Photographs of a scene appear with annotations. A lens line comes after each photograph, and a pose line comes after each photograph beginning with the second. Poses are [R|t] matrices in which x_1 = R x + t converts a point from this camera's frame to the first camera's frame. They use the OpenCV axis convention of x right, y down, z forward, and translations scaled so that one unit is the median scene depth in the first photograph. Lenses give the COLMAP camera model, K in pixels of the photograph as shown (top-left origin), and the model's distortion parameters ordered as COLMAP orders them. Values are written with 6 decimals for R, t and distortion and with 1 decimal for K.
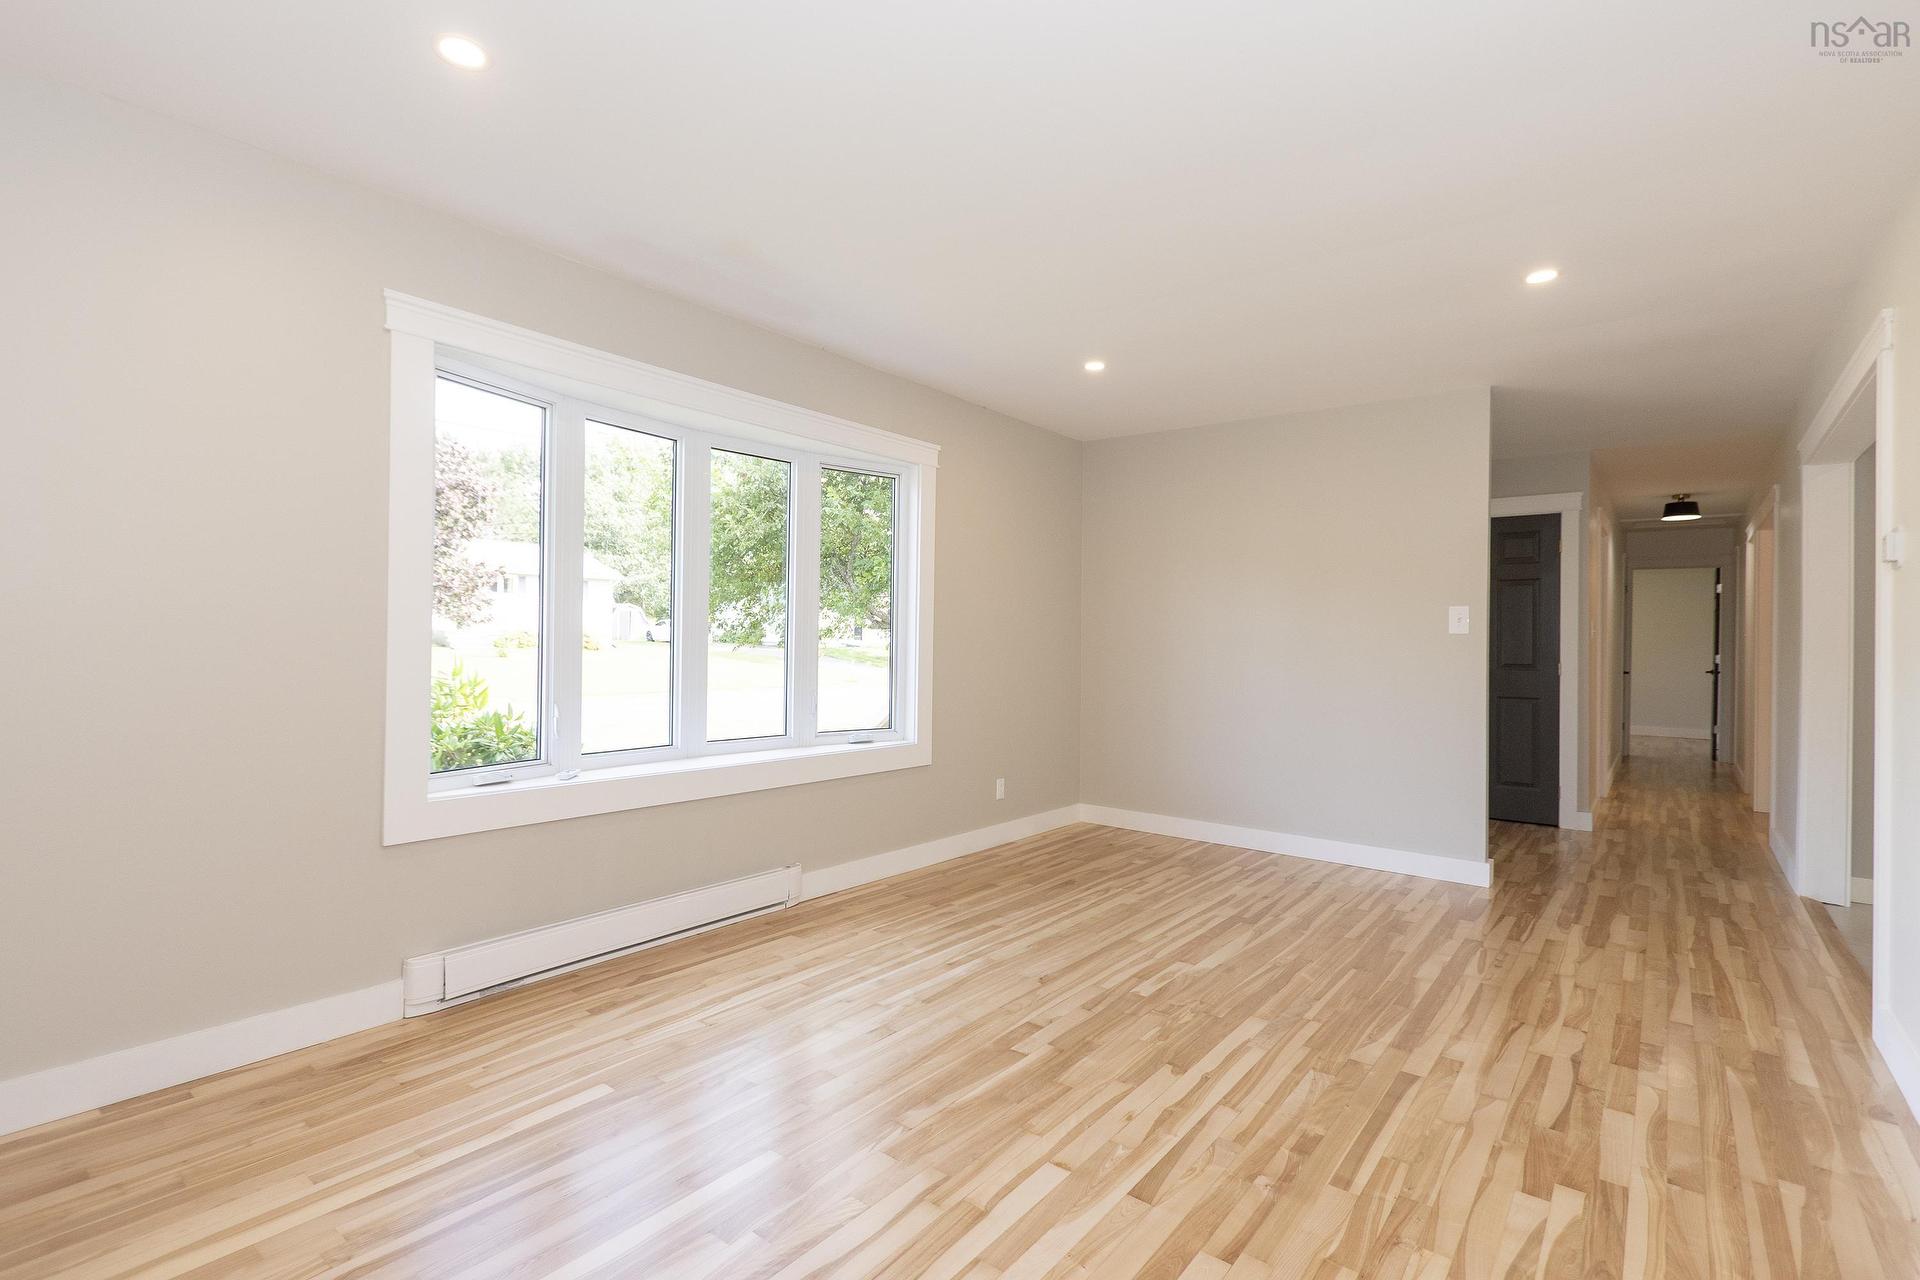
lens RADIAL K [[916.1, 0, 960.0], [0, 916.1, 640.0], [0, 0, 1]] dist [0.014664, -0.000221]
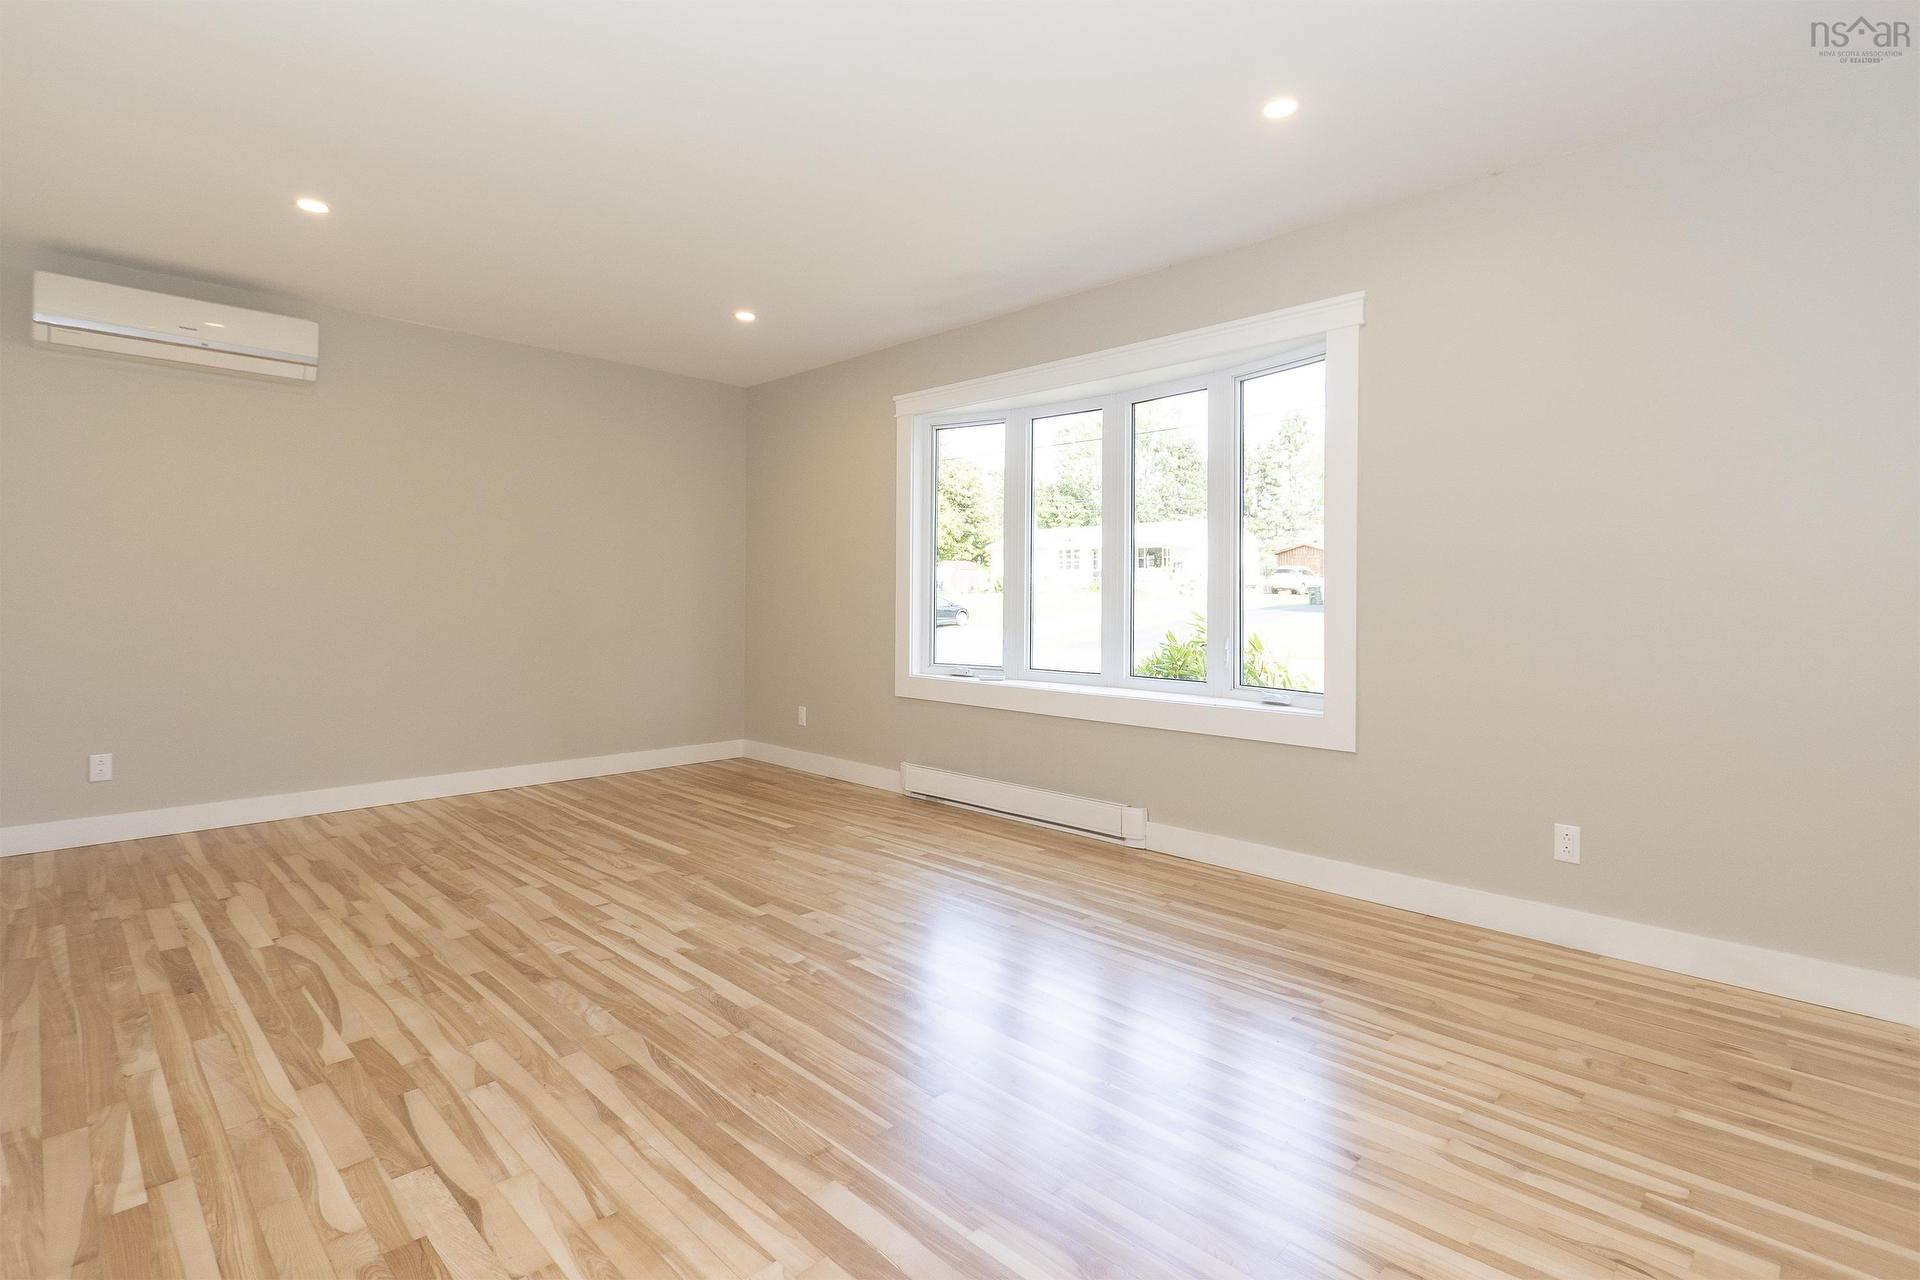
lens RADIAL K [[923.9, 0, 962.8], [0, 923.9, 604.8], [0, 0, 1]] dist [0.003330, 0.000369]
pose [[-0.127955, -0.011493, -0.991713, 1.324862], [-0.007214, 0.999917, -0.010657, 0.063205], [0.991754, 0.005791, -0.128027, 1.499801]]
